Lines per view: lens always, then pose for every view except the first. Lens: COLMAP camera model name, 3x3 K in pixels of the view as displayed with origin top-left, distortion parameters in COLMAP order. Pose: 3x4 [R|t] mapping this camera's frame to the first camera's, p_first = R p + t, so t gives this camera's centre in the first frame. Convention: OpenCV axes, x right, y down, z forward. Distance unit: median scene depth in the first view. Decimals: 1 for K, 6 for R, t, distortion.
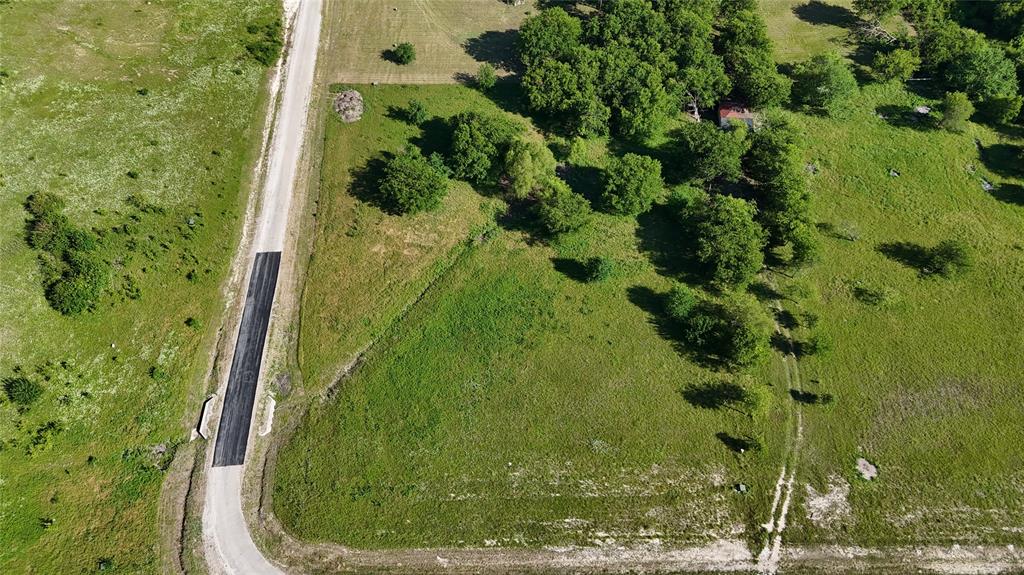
lens RADIAL K [[751.6, 0, 510.7], [0, 751.6, 286.8], [0, 0, 1]] dist [0.072237, -0.074318]
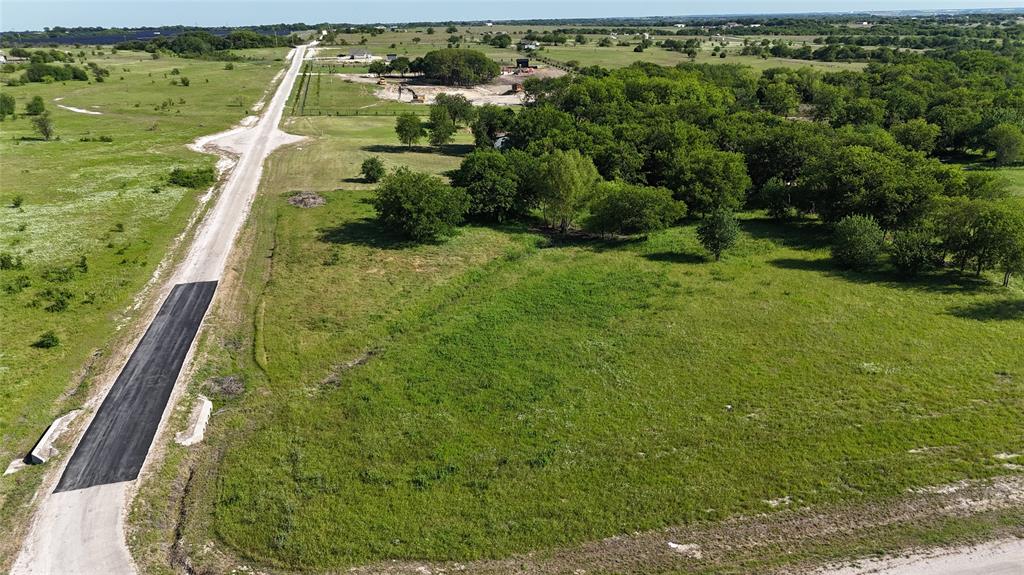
lens RADIAL K [[751.6, 0, 510.7], [0, 751.6, 286.8], [0, 0, 1]] dist [0.072237, -0.074318]
pose [[0.981218, -0.070579, 0.179525, -0.188558], [0.162098, 0.806189, -0.569021, 0.366932], [-0.104570, 0.587434, 0.802488, 0.501455]]
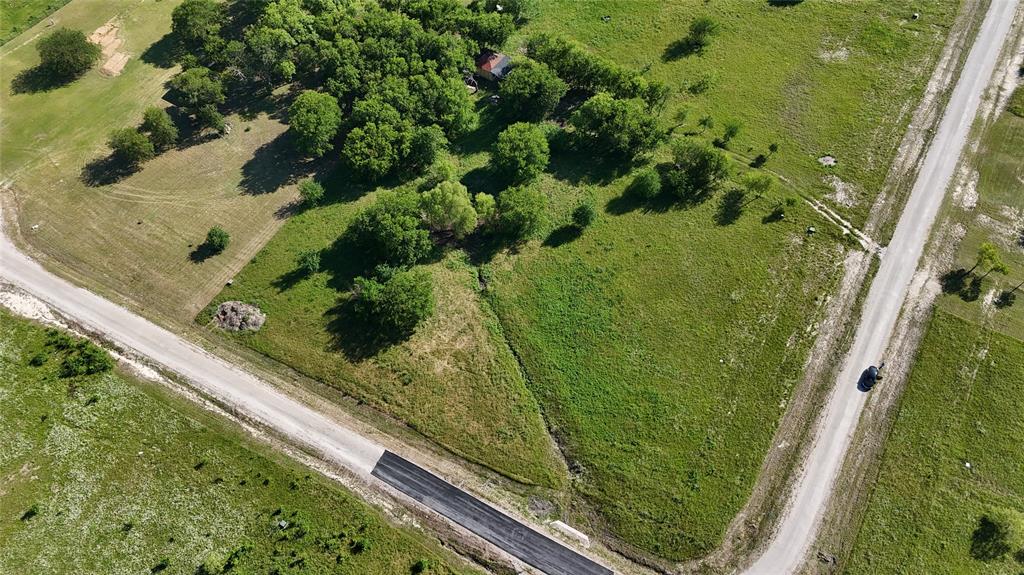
lens RADIAL K [[751.6, 0, 510.7], [0, 751.6, 286.8], [0, 0, 1]] dist [0.072237, -0.074318]
pose [[0.510685, -0.719910, 0.470033, -0.533623], [0.725273, 0.654308, 0.214148, -0.269915], [-0.461714, 0.231540, 0.856277, 0.123833]]
